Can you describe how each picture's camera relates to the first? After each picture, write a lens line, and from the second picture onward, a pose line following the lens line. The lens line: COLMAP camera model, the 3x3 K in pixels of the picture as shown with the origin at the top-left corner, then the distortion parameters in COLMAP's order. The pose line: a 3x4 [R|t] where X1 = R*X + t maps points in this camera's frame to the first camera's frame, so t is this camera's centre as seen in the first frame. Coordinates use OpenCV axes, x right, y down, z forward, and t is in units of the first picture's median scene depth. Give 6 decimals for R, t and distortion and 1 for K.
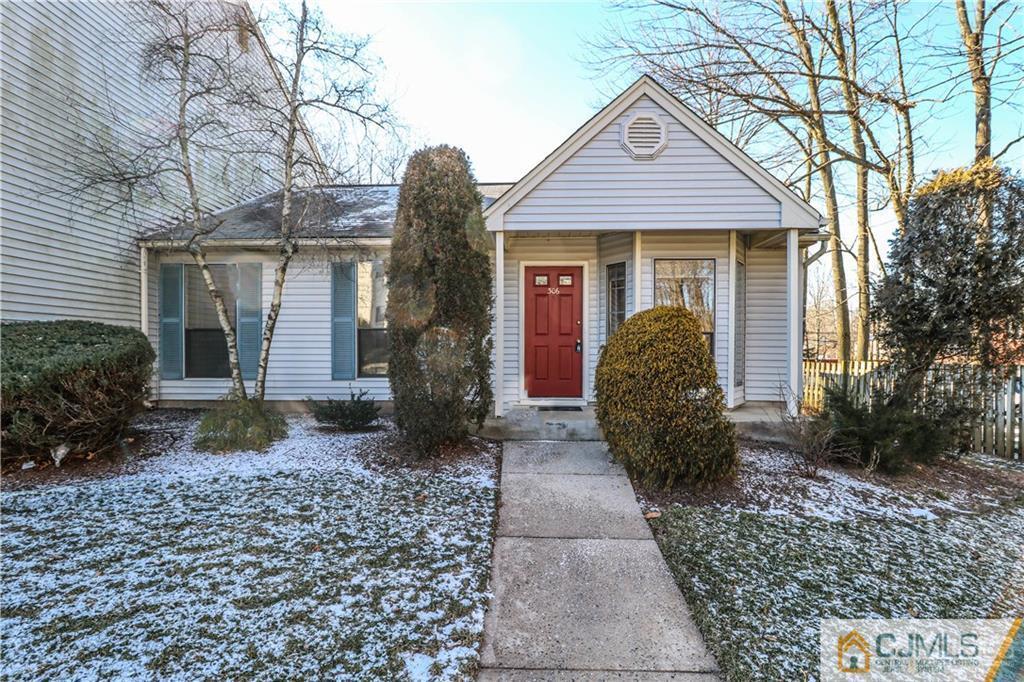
lens RADIAL K [[479.7, 0, 512.0], [0, 479.7, 341.0], [0, 0, 1]] dist [0.000890, -0.013205]
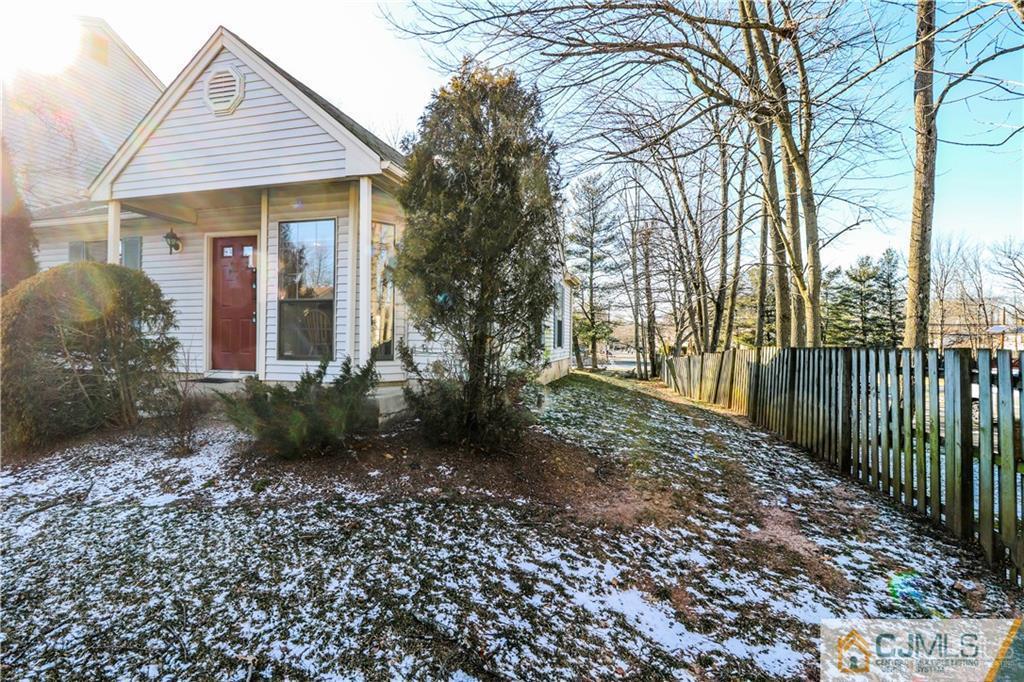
lens RADIAL K [[479.7, 0, 512.0], [0, 479.7, 341.0], [0, 0, 1]] dist [0.000890, -0.013205]
pose [[0.978127, 0.001237, -0.208007, 1.022080], [0.000346, 0.999971, 0.007575, 0.061304], [0.208010, -0.007481, 0.978098, 0.187698]]
